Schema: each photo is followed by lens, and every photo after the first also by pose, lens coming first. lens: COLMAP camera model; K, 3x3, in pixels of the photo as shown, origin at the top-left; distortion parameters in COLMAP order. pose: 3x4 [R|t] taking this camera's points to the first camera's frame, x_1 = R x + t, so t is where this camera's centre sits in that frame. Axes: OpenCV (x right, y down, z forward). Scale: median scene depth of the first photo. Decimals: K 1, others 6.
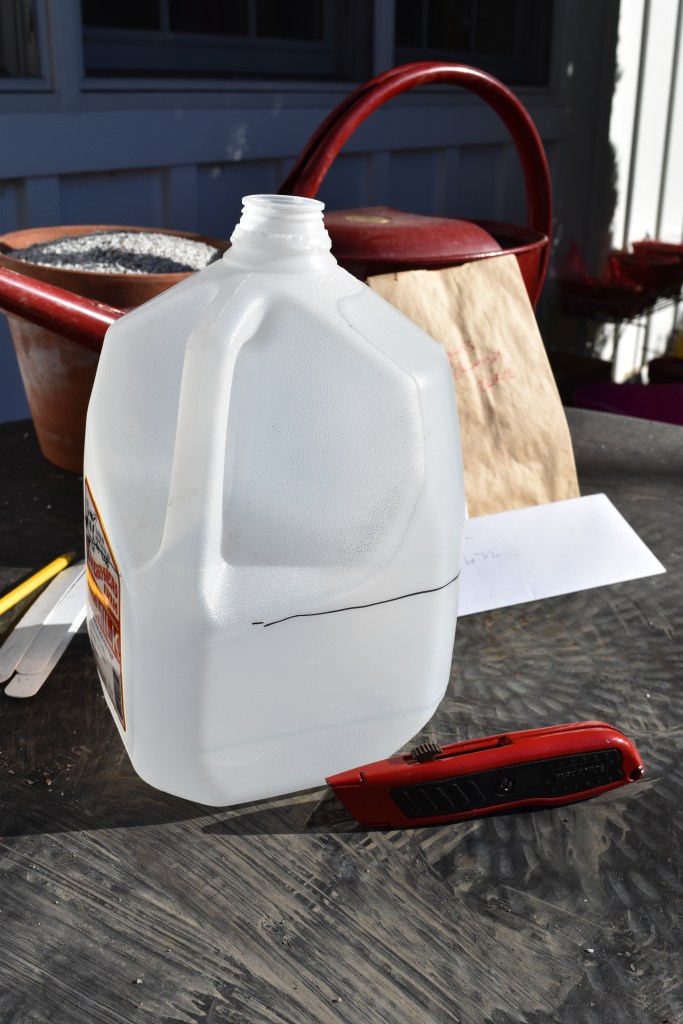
lens RADIAL K [[1072.6, 0, 341.5], [0, 1072.6, 512.0], [0, 0, 1]] dist [0.009340, -0.167436]
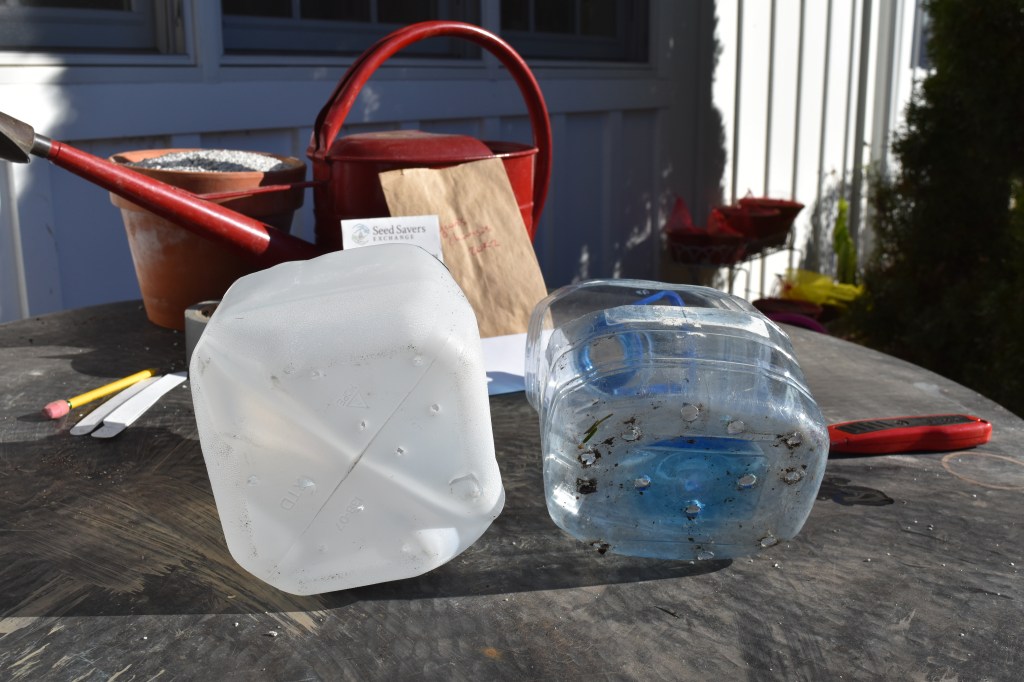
lens RADIAL K [[1072.6, 0, 511.5], [0, 1072.6, 299.0], [0, 0, 1]] dist [0.009340, -0.167436]
pose [[0.999667, -0.022037, -0.013443, 0.195628], [0.019347, 0.984383, -0.174973, 0.173868], [0.017089, 0.174655, 0.984481, -0.297373]]
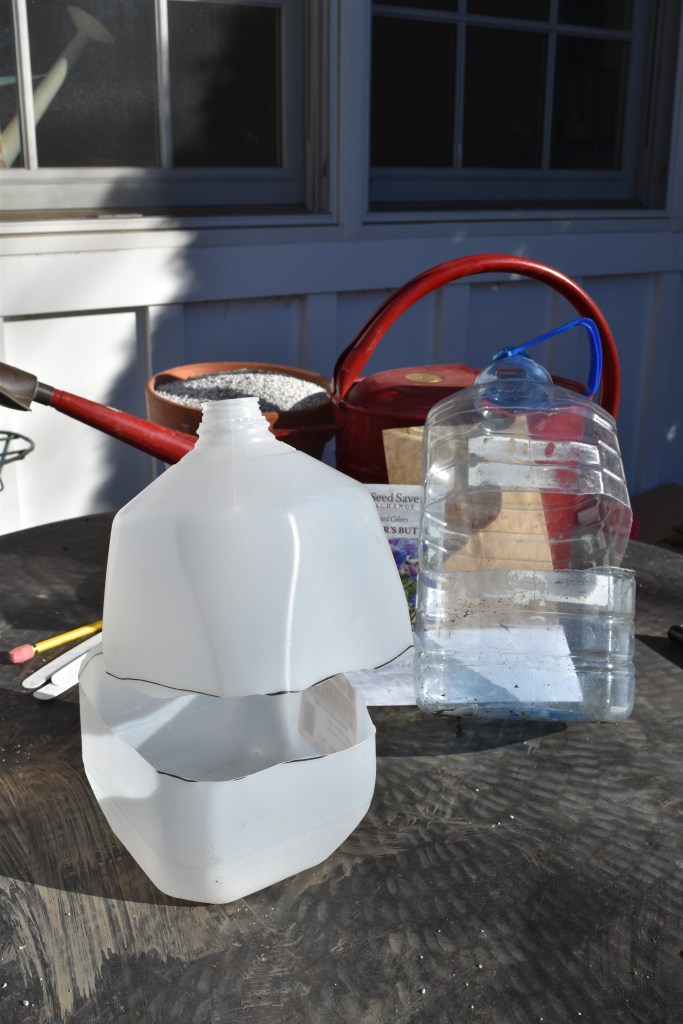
lens RADIAL K [[1080.5, 0, 341.7], [0, 1080.5, 464.6], [0, 0, 1]] dist [0.004632, -0.133551]
pose [[0.919374, 0.105586, -0.378950, 0.446724], [-0.142817, 0.987168, -0.071438, -0.072254], [0.366545, 0.119799, 0.922655, -0.199135]]
